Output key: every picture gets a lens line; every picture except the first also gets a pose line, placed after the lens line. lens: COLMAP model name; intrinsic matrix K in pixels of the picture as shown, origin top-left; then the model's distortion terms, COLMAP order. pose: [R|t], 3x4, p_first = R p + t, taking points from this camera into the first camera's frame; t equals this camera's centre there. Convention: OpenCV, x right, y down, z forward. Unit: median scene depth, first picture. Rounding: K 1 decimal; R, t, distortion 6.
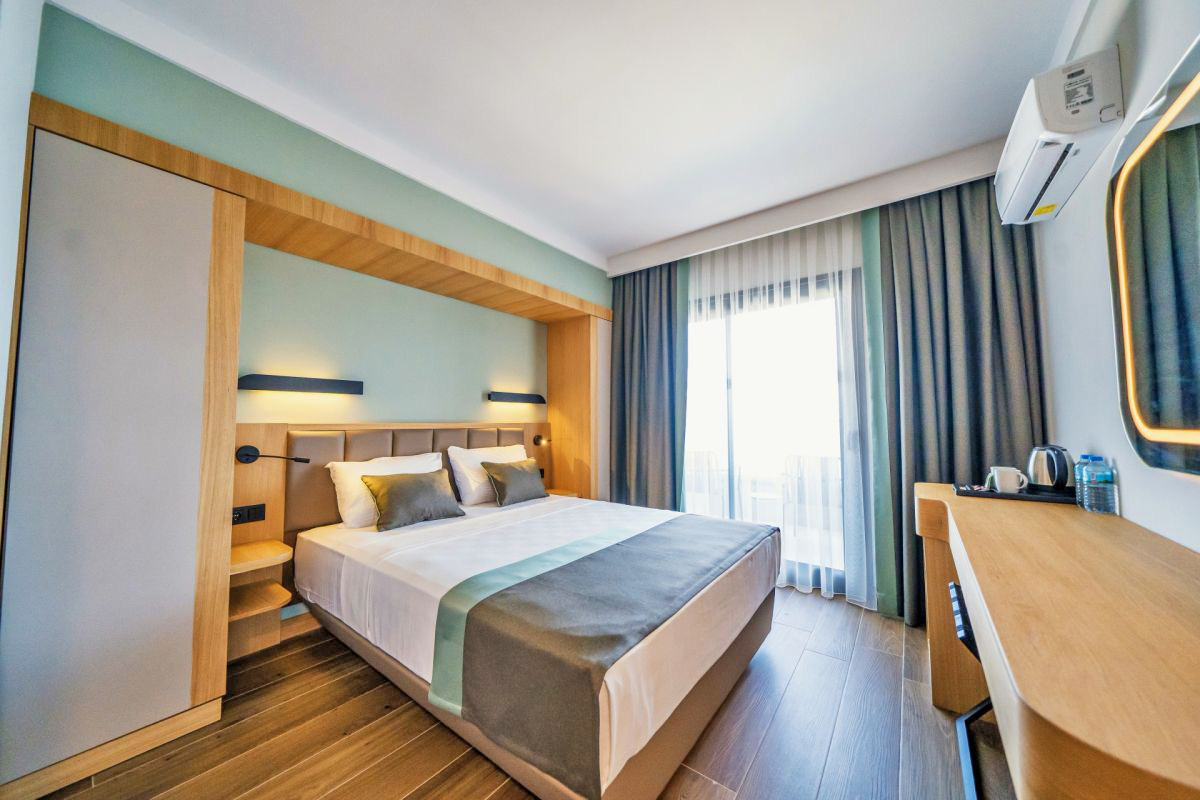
lens RADIAL K [[411.7, 0, 591.5], [0, 411.7, 396.2], [0, 0, 1]] dist [0.007647, 0.000024]
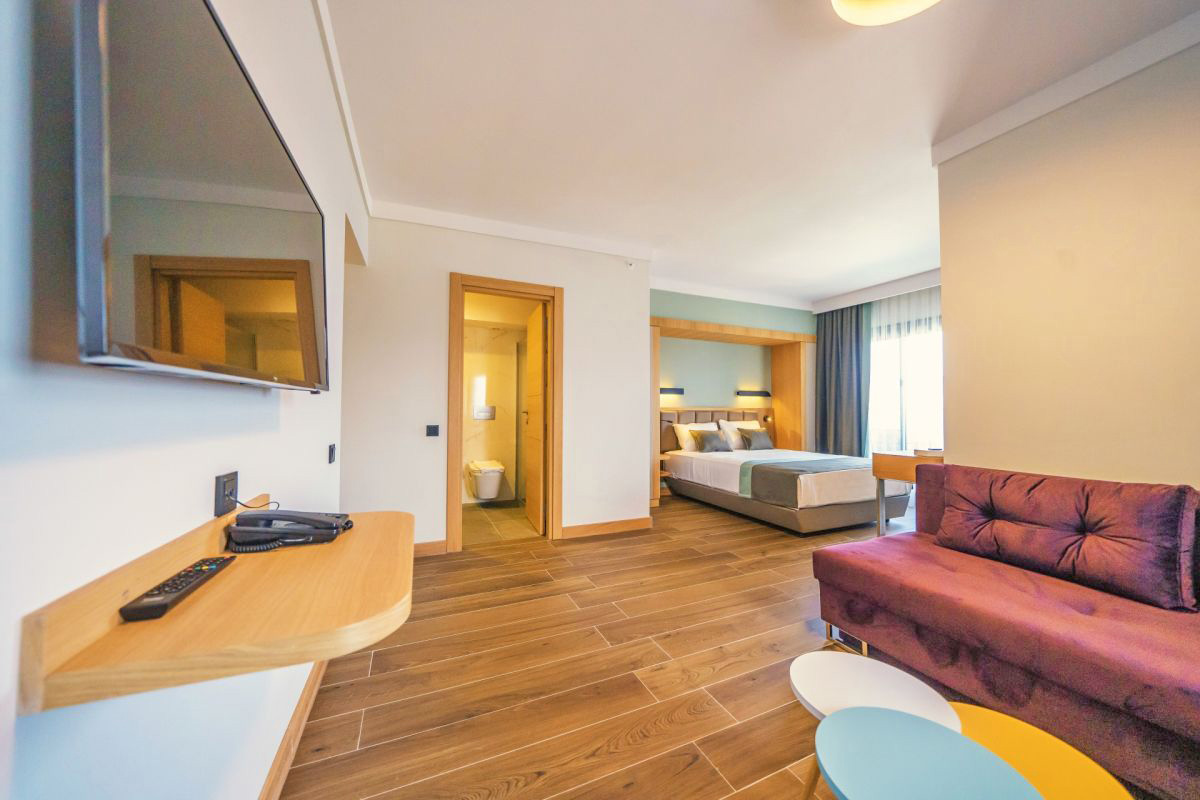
lens RADIAL K [[402.2, 0, 598.0], [0, 402.2, 409.0], [0, 0, 1]] dist [-0.005832, 0.000056]
pose [[0.882944, -0.001389, -0.469476, 0.038073], [0.028216, 0.998345, 0.050113, -0.036593], [0.468629, -0.057494, 0.881522, -0.862718]]
